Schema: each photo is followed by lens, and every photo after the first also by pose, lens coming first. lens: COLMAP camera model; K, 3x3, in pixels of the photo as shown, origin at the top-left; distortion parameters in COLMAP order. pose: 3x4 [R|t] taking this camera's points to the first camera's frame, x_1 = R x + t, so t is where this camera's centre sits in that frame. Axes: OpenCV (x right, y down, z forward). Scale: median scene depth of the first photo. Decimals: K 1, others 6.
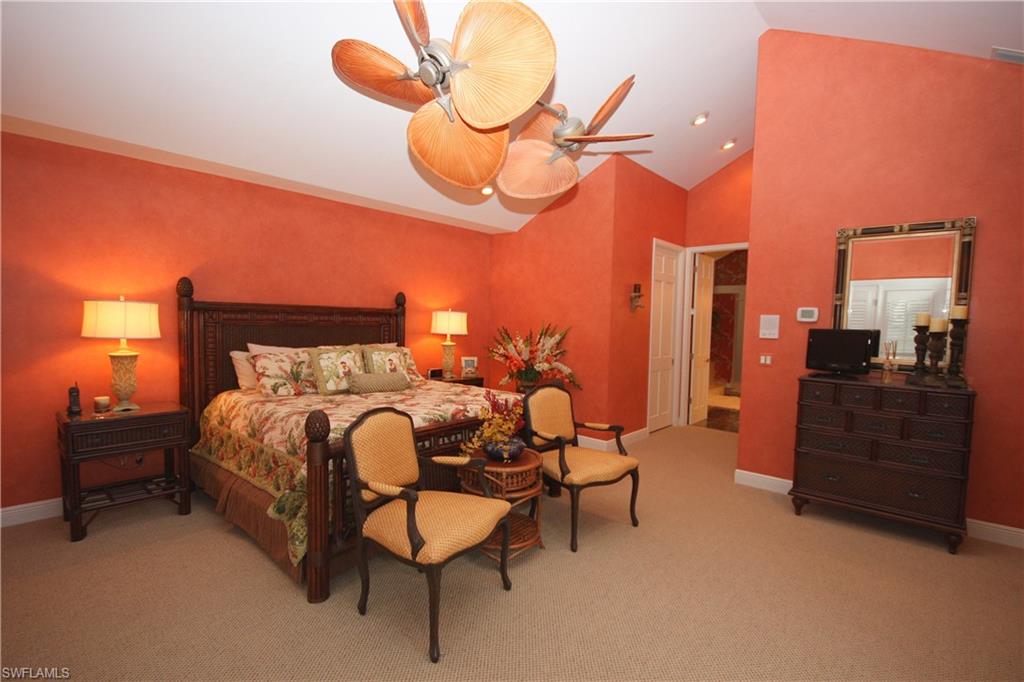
lens RADIAL K [[475.5, 0, 521.4], [0, 475.5, 349.1], [0, 0, 1]] dist [0.002861, 0.000006]
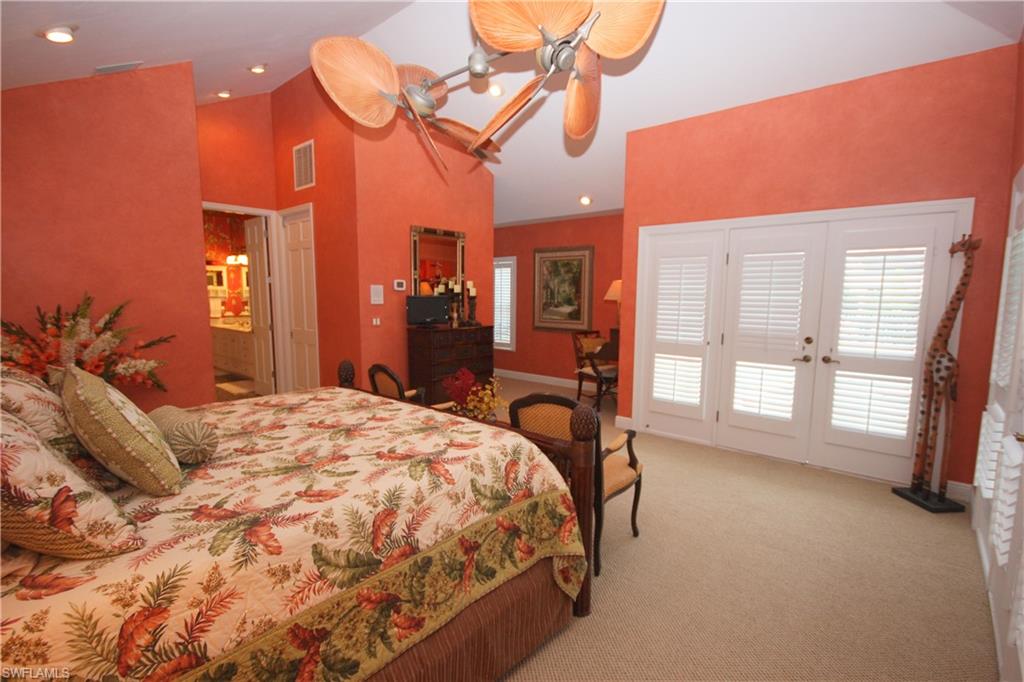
lens RADIAL K [[475.5, 0, 521.4], [0, 475.5, 349.1], [0, 0, 1]] dist [0.002861, 0.000006]
pose [[-0.028977, -0.137022, 0.990144, -0.755487], [0.052645, 0.988976, 0.138401, -0.059175], [-0.998193, 0.056137, -0.021444, 0.661754]]
